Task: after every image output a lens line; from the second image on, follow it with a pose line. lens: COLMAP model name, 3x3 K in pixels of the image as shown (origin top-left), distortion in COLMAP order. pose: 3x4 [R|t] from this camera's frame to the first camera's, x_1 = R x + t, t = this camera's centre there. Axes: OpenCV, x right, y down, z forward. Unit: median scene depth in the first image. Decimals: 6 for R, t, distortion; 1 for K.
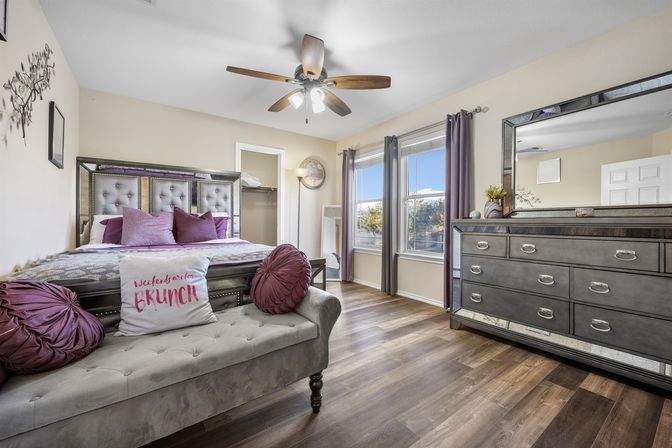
lens RADIAL K [[269.3, 0, 334.8], [0, 269.3, 222.3], [0, 0, 1]] dist [0.000271, -0.000471]
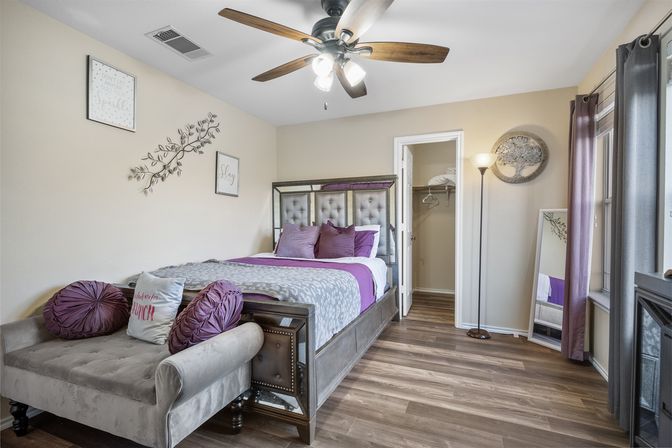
lens RADIAL K [[318.3, 0, 336.8], [0, 318.3, 225.2], [0, 0, 1]] dist [-0.000455, -0.000837]
pose [[0.529099, 0.010183, -0.848499, 0.379903], [-0.003177, 0.999945, 0.010020, -0.044785], [0.848554, -0.002606, 0.529102, 0.360748]]
